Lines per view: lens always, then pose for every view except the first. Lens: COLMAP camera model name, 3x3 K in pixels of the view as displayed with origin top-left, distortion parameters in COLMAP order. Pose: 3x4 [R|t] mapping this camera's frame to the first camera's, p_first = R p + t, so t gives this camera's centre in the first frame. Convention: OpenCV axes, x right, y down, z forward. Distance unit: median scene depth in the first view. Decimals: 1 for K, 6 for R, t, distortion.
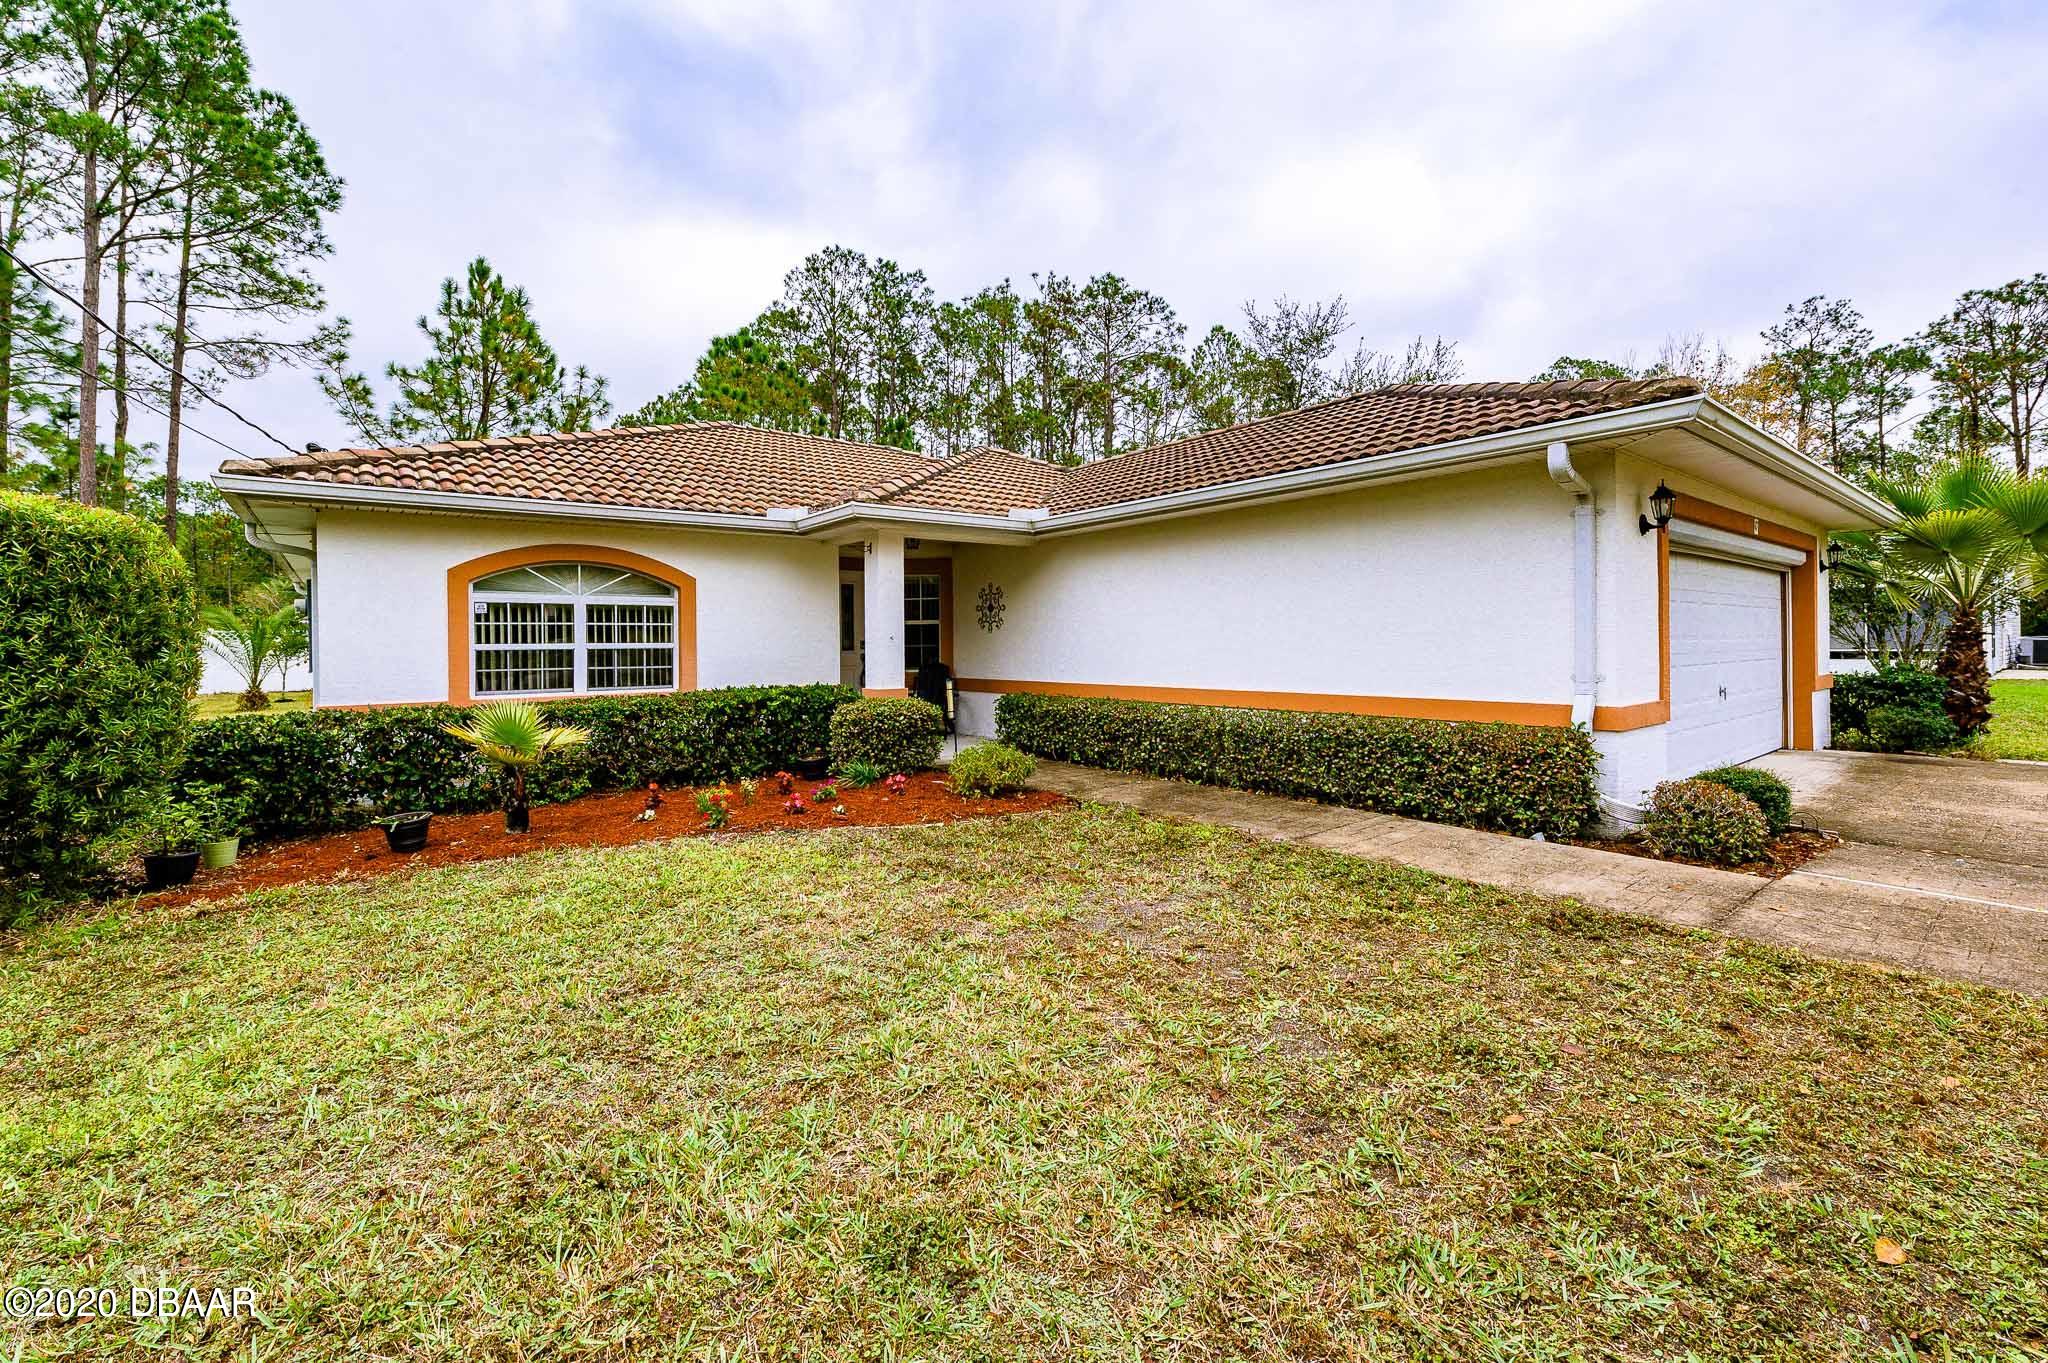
lens RADIAL K [[854.5, 0, 974.8], [0, 854.5, 649.5], [0, 0, 1]] dist [0.000765, -0.000191]
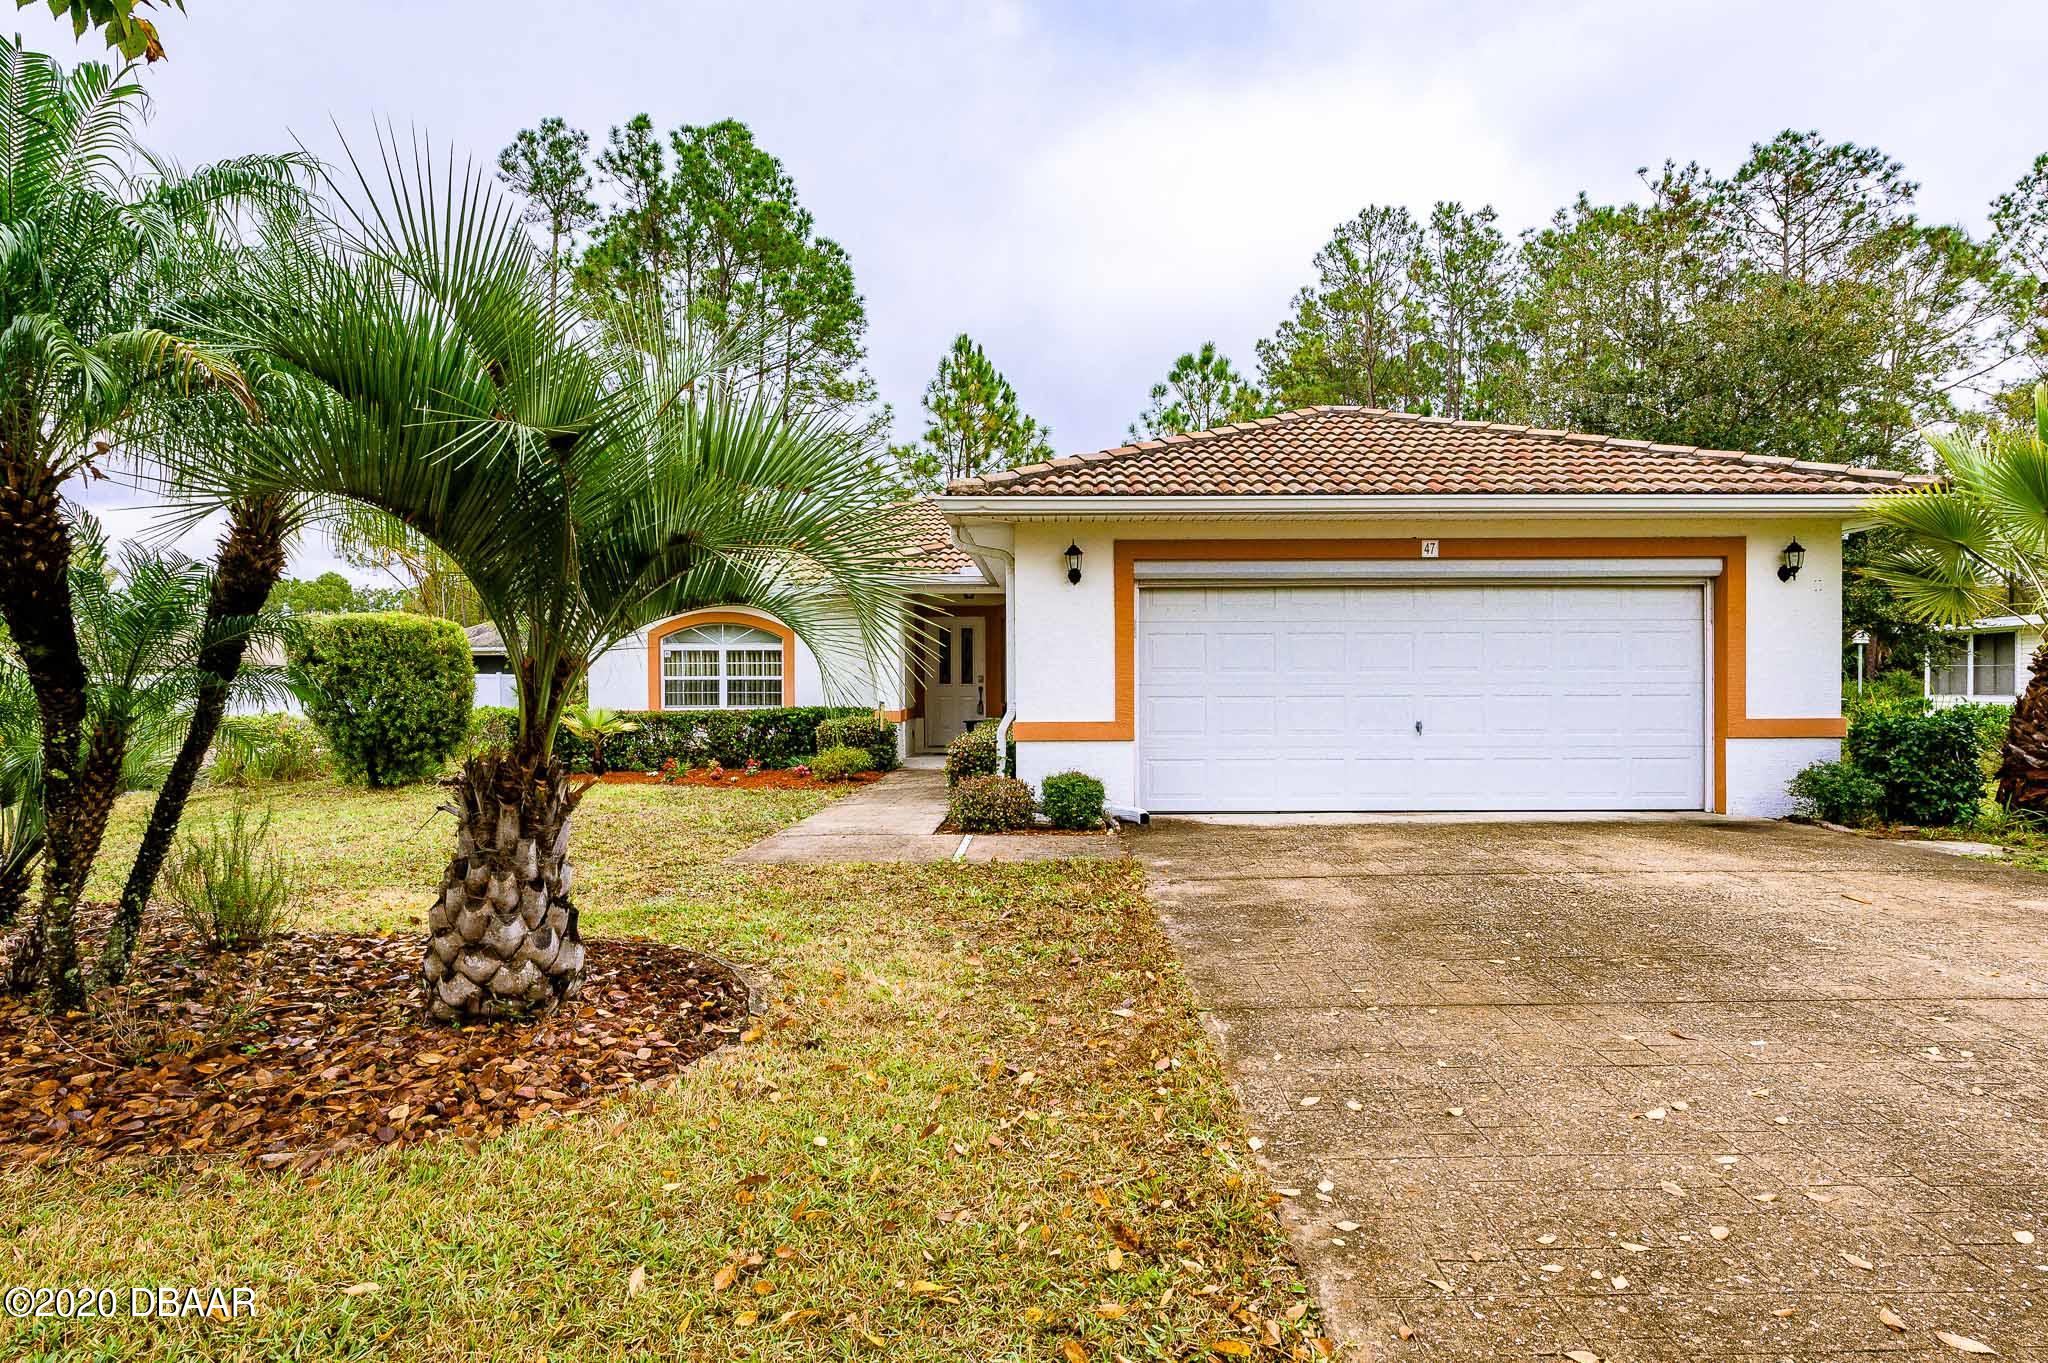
lens RADIAL K [[1102.7, 0, 1062.0], [0, 1102.7, 701.6], [0, 0, 1]] dist [0.002495, 0.000188]
pose [[0.794765, 0.012282, -0.606793, 1.207781], [-0.007134, 0.999915, 0.010896, 0.013211], [0.606875, -0.004331, 0.794785, -0.200682]]
